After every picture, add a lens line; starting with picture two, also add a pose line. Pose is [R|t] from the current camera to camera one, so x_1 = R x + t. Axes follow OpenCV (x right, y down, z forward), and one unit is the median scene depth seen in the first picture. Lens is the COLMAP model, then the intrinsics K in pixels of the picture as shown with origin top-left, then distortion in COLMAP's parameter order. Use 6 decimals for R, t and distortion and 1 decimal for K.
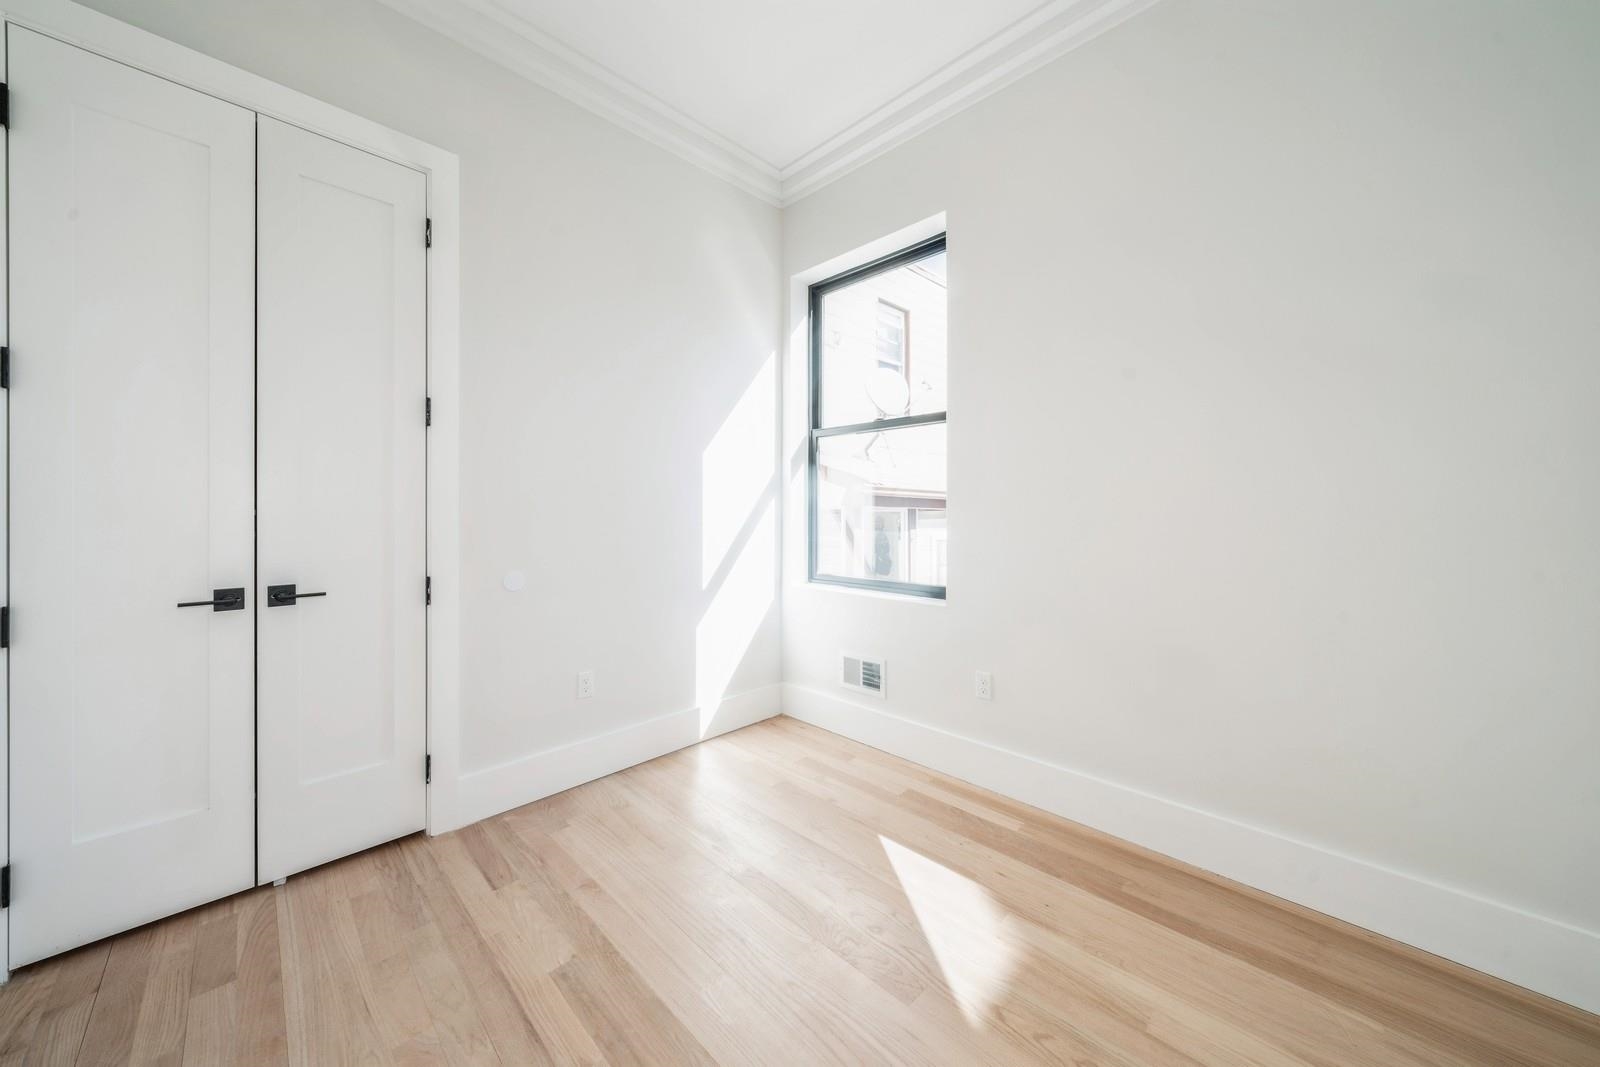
lens RADIAL K [[554.0, 0, 778.9], [0, 554.0, 512.3], [0, 0, 1]] dist [-0.005530, 0.000152]
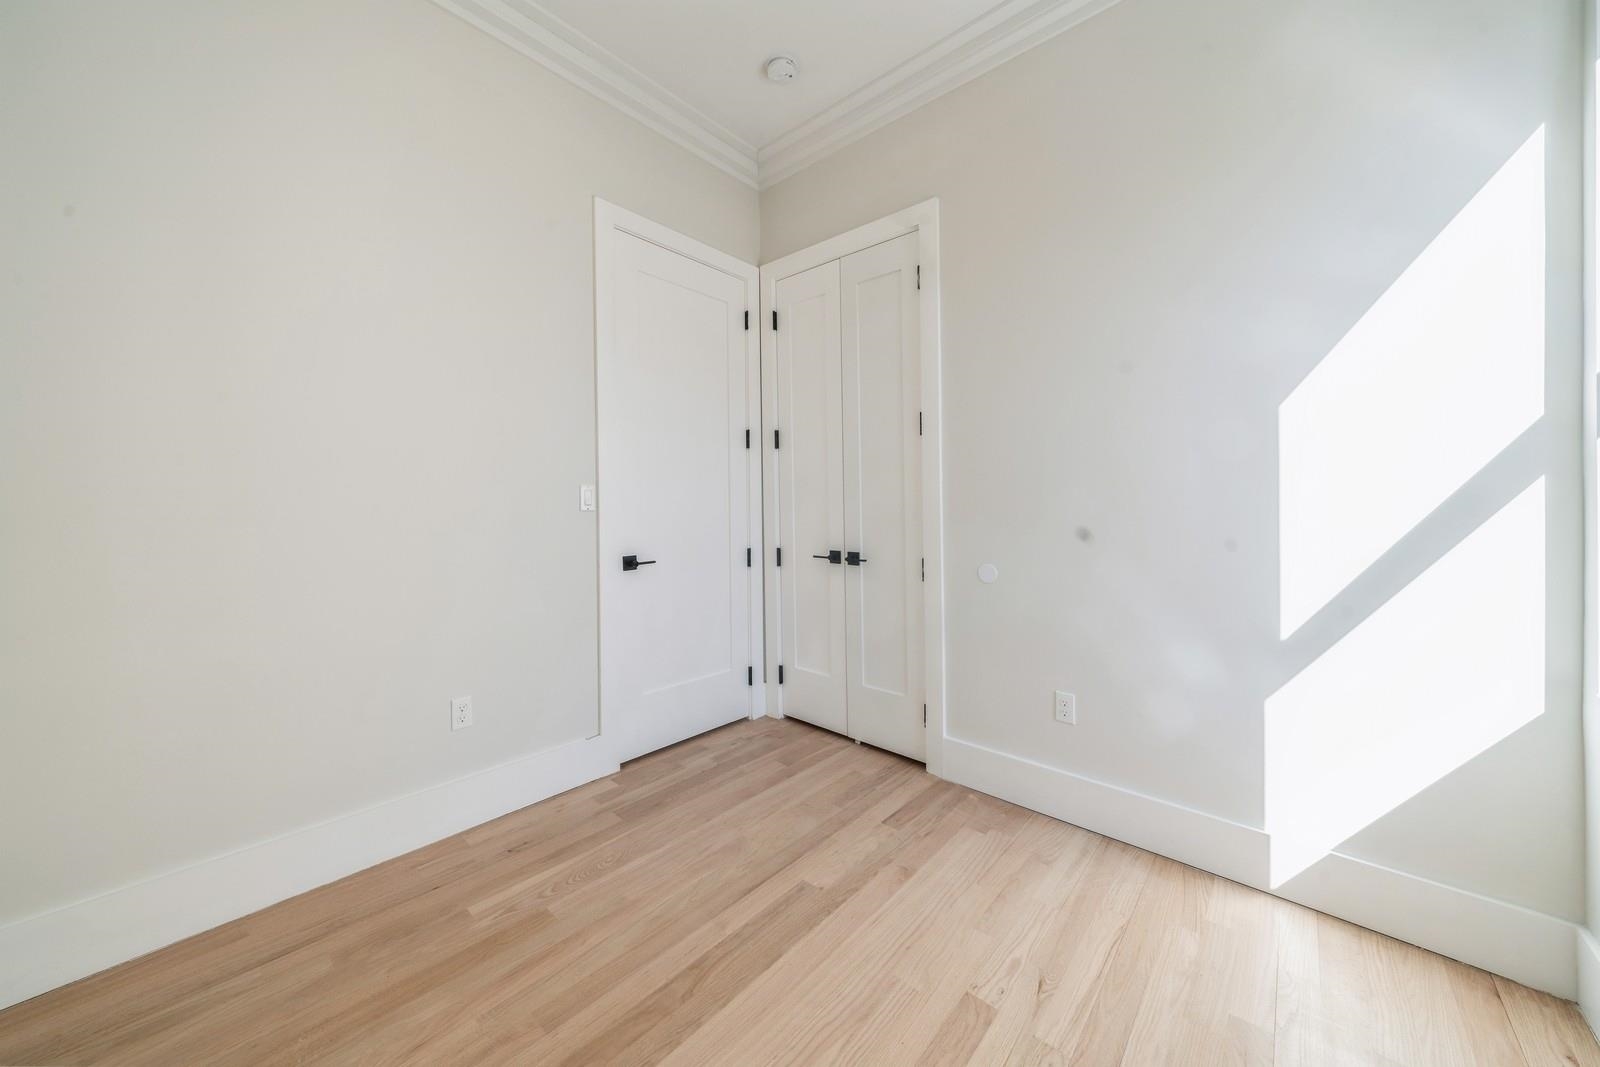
lens RADIAL K [[554.0, 0, 807.8], [0, 554.0, 513.4], [0, 0, 1]] dist [-0.005530, 0.000152]
pose [[0.080719, 0.011785, -0.996667, 0.561794], [-0.005086, 0.999922, 0.011412, 0.004449], [0.996724, 0.004148, 0.080773, 0.638344]]
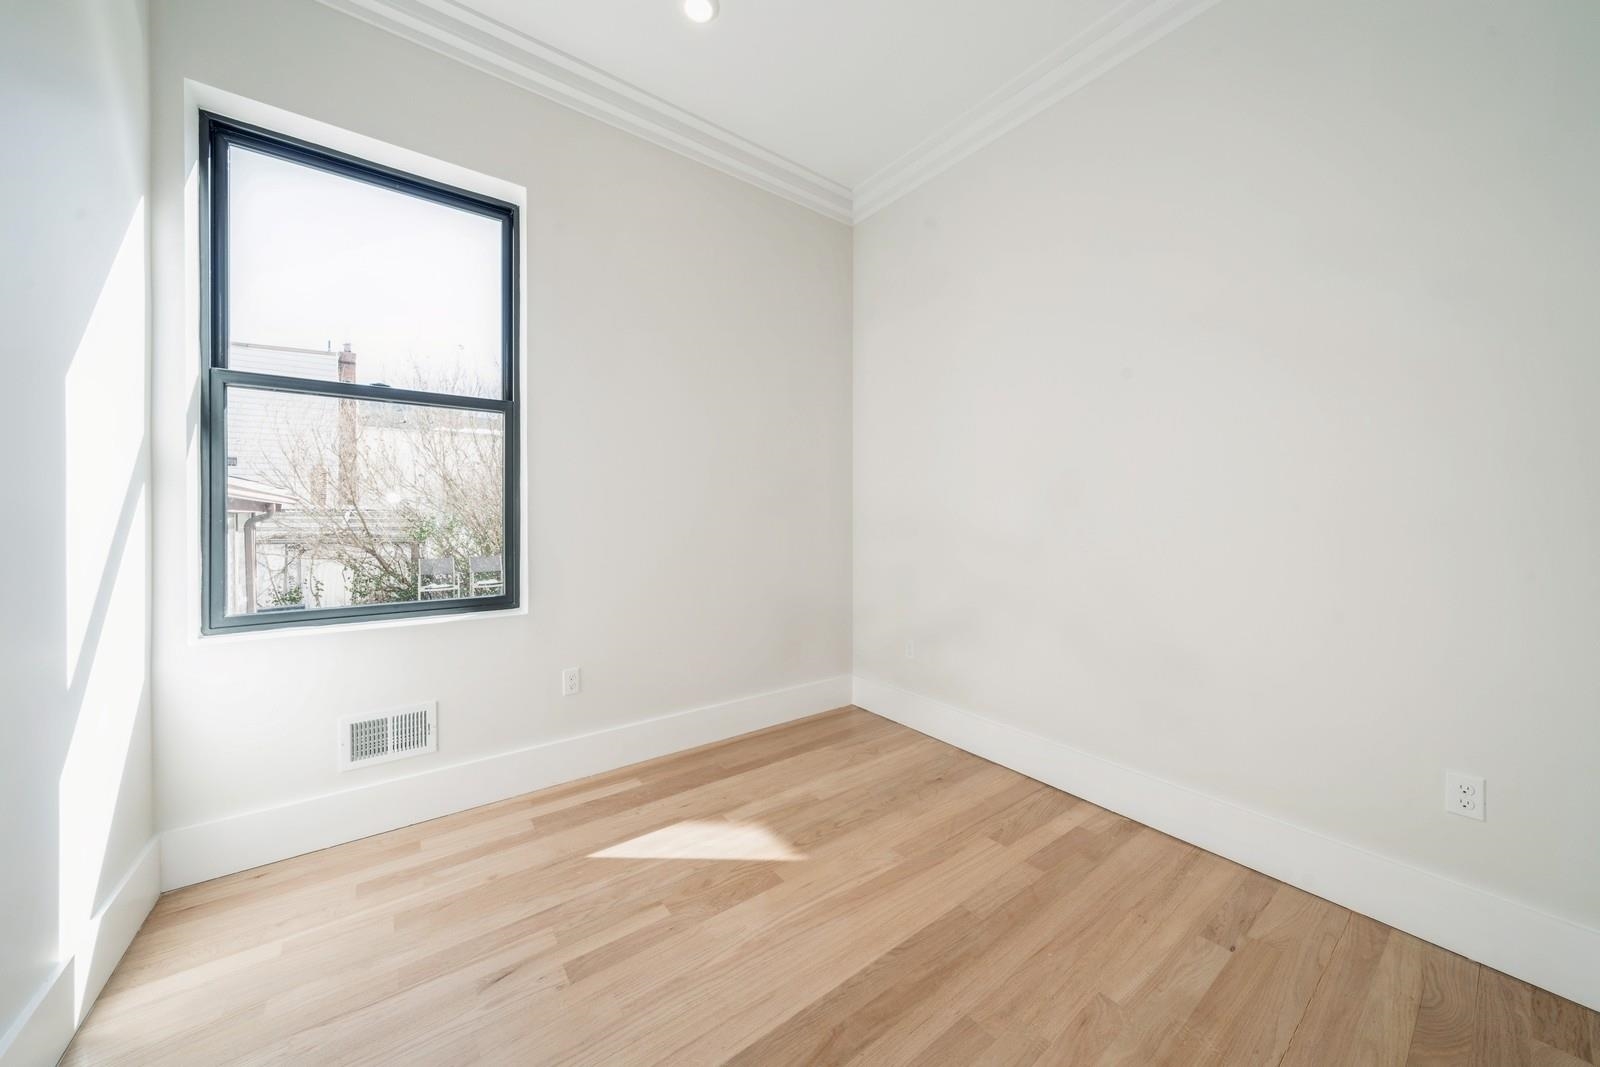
lens RADIAL K [[554.0, 0, 828.0], [0, 554.0, 517.3], [0, 0, 1]] dist [-0.005530, 0.000152]
pose [[0.102546, -0.004631, 0.994717, -0.714524], [-0.000533, 0.999989, 0.004711, 0.003000], [-0.994728, -0.001013, 0.102542, 0.499272]]
